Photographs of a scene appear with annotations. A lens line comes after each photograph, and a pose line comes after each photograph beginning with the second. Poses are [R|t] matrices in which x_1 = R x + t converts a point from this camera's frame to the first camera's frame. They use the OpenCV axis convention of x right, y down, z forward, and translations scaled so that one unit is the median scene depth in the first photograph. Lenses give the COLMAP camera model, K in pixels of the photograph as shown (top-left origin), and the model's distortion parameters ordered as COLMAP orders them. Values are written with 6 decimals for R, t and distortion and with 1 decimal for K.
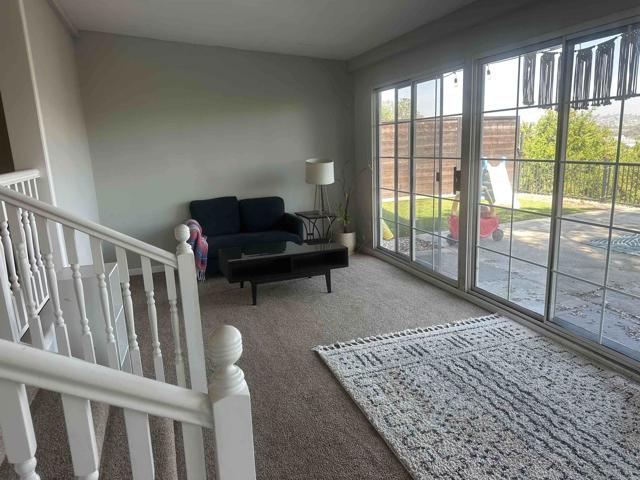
lens RADIAL K [[441.3, 0, 317.9], [0, 441.3, 237.6], [0, 0, 1]] dist [0.002776, -0.004697]
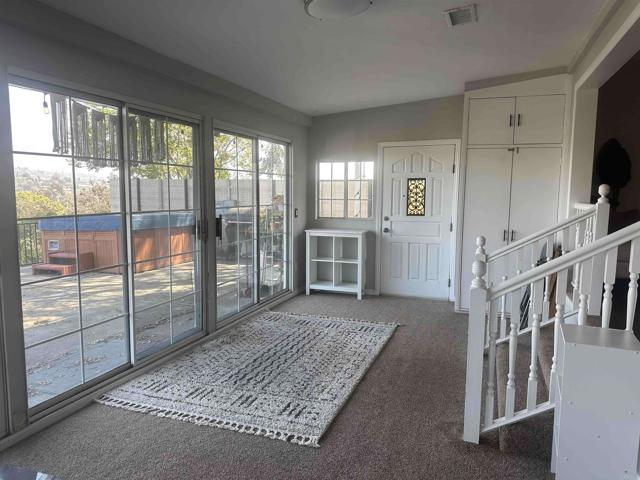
lens RADIAL K [[441.3, 0, 320.1], [0, 441.3, 240.5], [0, 0, 1]] dist [0.002776, -0.004697]
pose [[-0.767904, -0.035322, 0.639591, -0.479392], [0.157443, 0.957441, 0.241905, -0.273114], [-0.620915, 0.286459, -0.729661, 1.394818]]
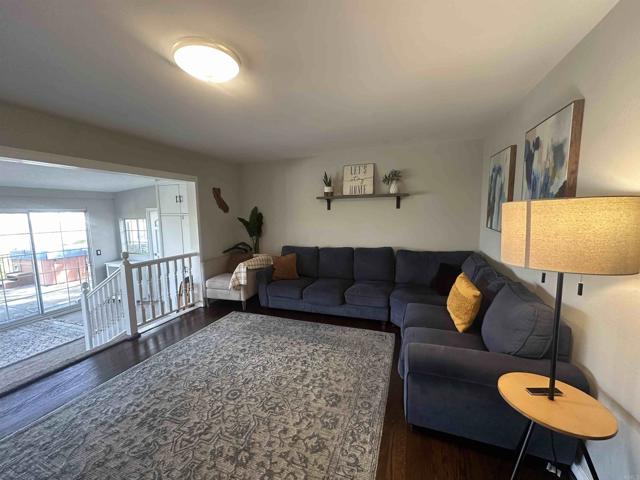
lens RADIAL K [[255.2, 0, 321.0], [0, 255.2, 238.4], [0, 0, 1]] dist [-0.002942, 0.000184]
pose [[-0.773858, -0.011267, 0.633259, -1.478141], [0.180066, 0.954669, 0.237031, -0.184317], [-0.607223, 0.297457, -0.736749, 0.413157]]
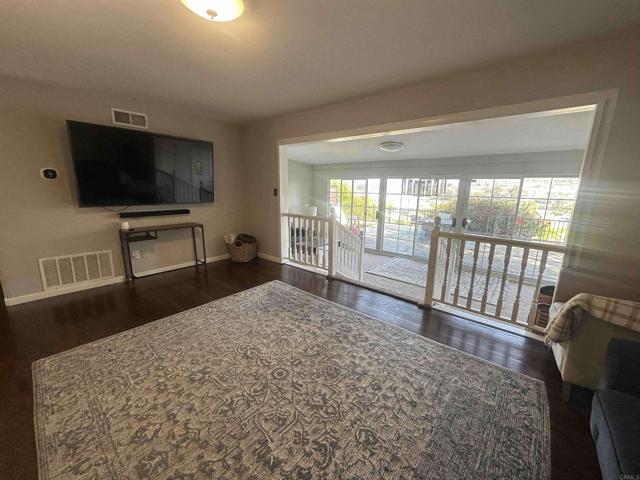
lens RADIAL K [[255.2, 0, 319.7], [0, 255.2, 239.1], [0, 0, 1]] dist [-0.002942, 0.000184]
pose [[0.860506, -0.051164, 0.506864, -1.104368], [0.057582, 0.998336, 0.003016, 0.004903], [-0.506175, 0.026591, 0.862021, -0.356449]]
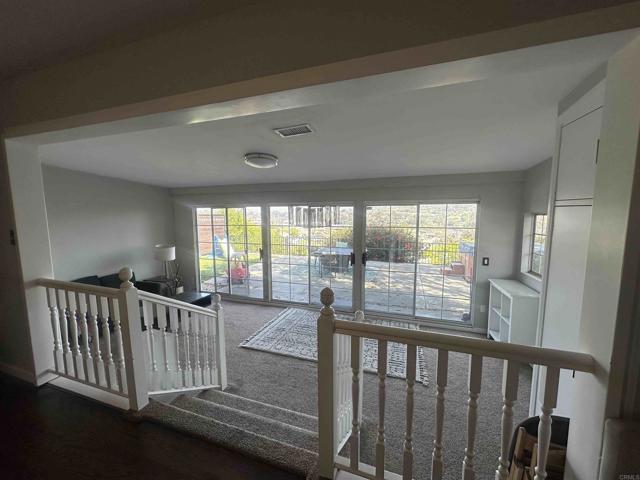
lens RADIAL K [[255.2, 0, 320.2], [0, 255.2, 238.3], [0, 0, 1]] dist [-0.002942, 0.000184]
pose [[0.618130, -0.038028, 0.785156, -0.637686], [0.142619, 0.987678, -0.064443, -0.097709], [-0.773030, 0.151812, 0.615937, -0.066876]]
